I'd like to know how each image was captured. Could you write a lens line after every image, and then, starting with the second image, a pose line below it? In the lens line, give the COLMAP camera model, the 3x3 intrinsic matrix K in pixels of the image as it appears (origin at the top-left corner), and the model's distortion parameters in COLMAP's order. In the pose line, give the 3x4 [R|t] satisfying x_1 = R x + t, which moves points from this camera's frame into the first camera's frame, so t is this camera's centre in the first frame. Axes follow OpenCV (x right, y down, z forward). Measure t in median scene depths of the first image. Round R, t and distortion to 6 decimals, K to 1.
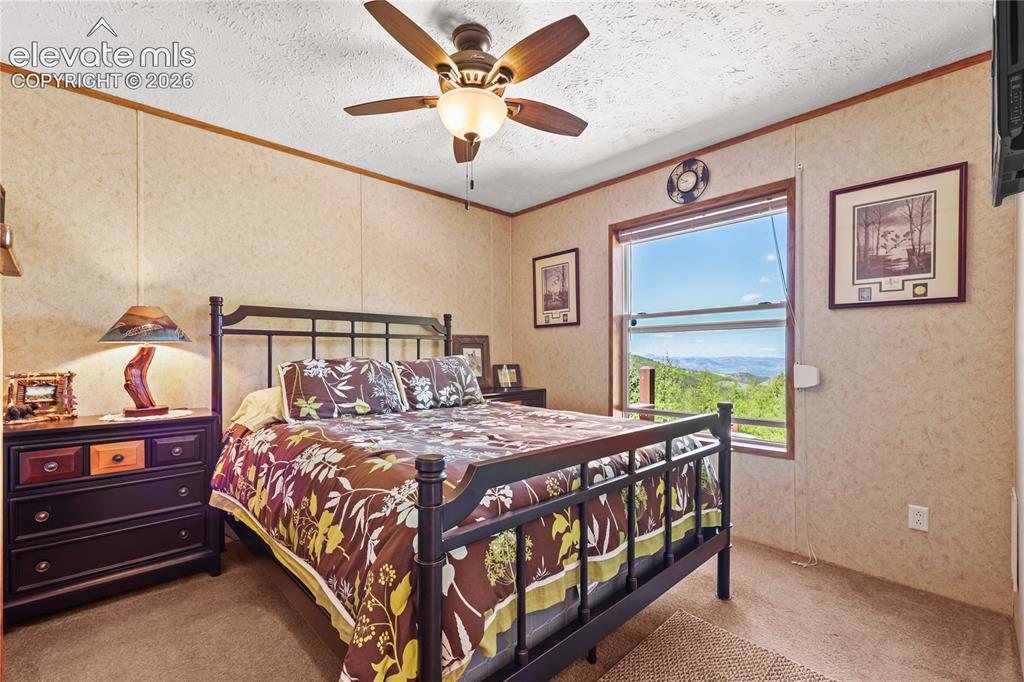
lens RADIAL K [[441.3, 0, 509.7], [0, 441.3, 364.9], [0, 0, 1]] dist [0.001282, 0.000142]
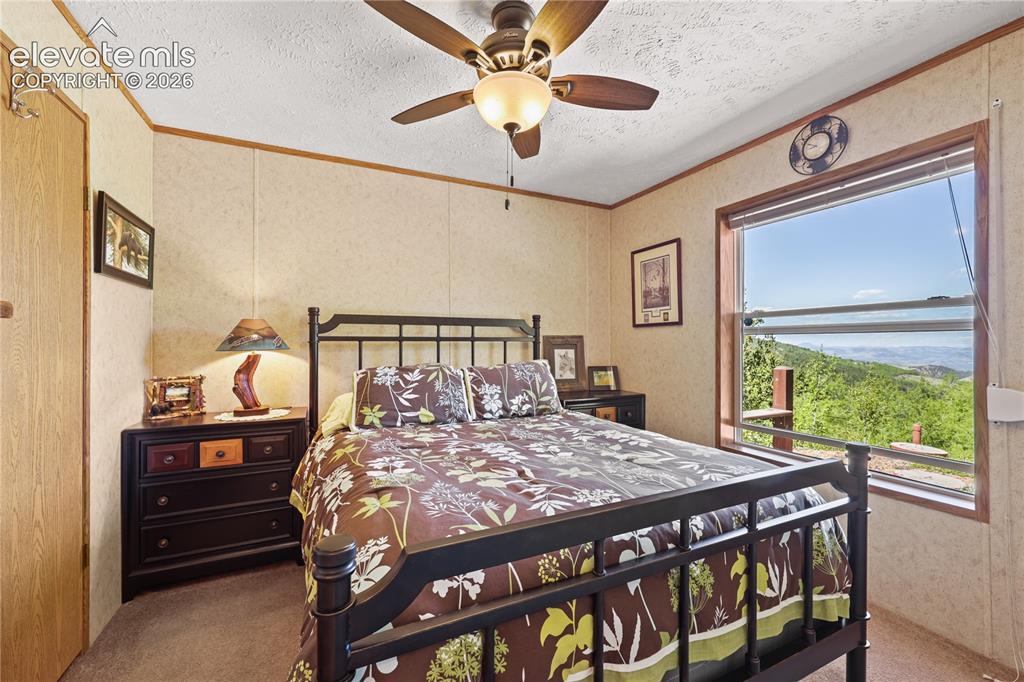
lens RADIAL K [[421.3, 0, 513.0], [0, 421.3, 348.3], [0, 0, 1]] dist [0.000768, 0.000046]
pose [[0.955773, 0.006399, -0.294036, 0.130473], [-0.009819, 0.999900, -0.010158, -0.049397], [0.293942, 0.012596, 0.955740, 0.151548]]
